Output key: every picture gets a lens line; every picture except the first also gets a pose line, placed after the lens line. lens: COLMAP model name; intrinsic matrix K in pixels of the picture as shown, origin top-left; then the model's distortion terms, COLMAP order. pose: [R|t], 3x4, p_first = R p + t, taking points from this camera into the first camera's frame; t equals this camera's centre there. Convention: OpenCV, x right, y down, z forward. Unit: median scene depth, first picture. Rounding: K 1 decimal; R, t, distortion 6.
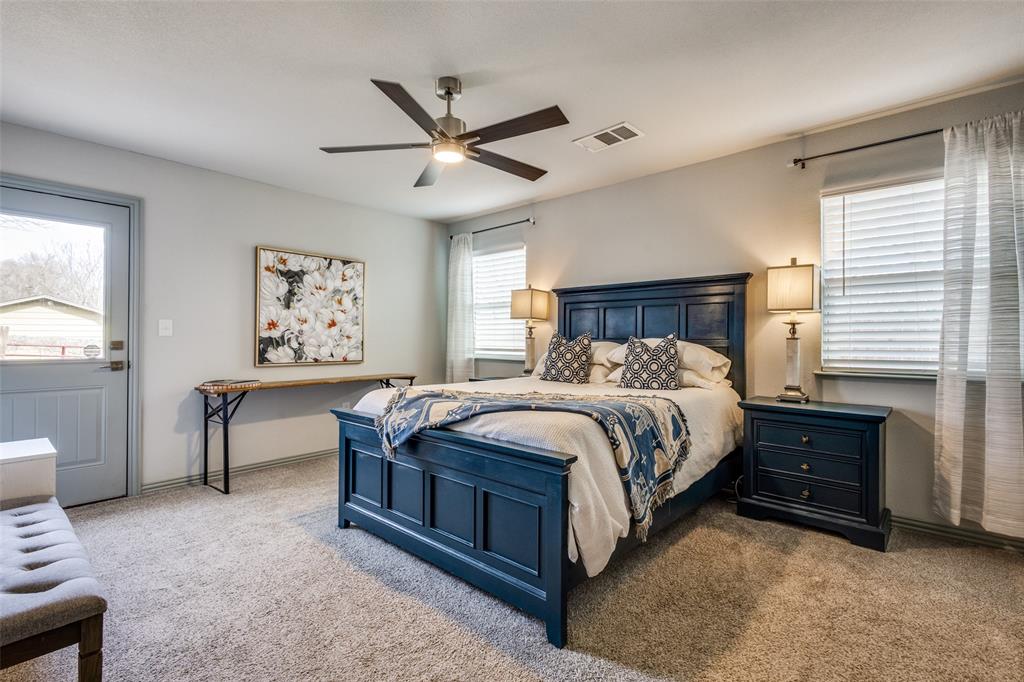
lens RADIAL K [[472.0, 0, 511.2], [0, 472.0, 340.5], [0, 0, 1]] dist [0.001454, 0.000214]
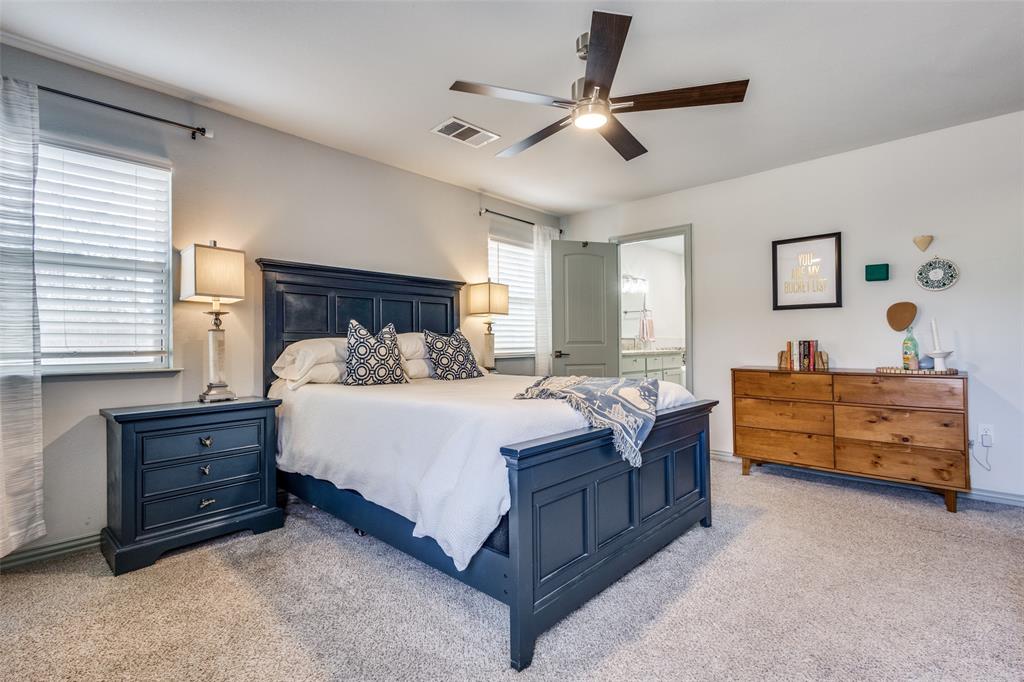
lens RADIAL K [[472.0, 0, 511.4], [0, 472.0, 338.9], [0, 0, 1]] dist [0.001454, 0.000214]
pose [[0.012185, 0.015113, 0.999812, -0.772845], [0.020522, 0.999671, -0.015361, 0.031778], [-0.999715, 0.020706, 0.011871, 0.866389]]
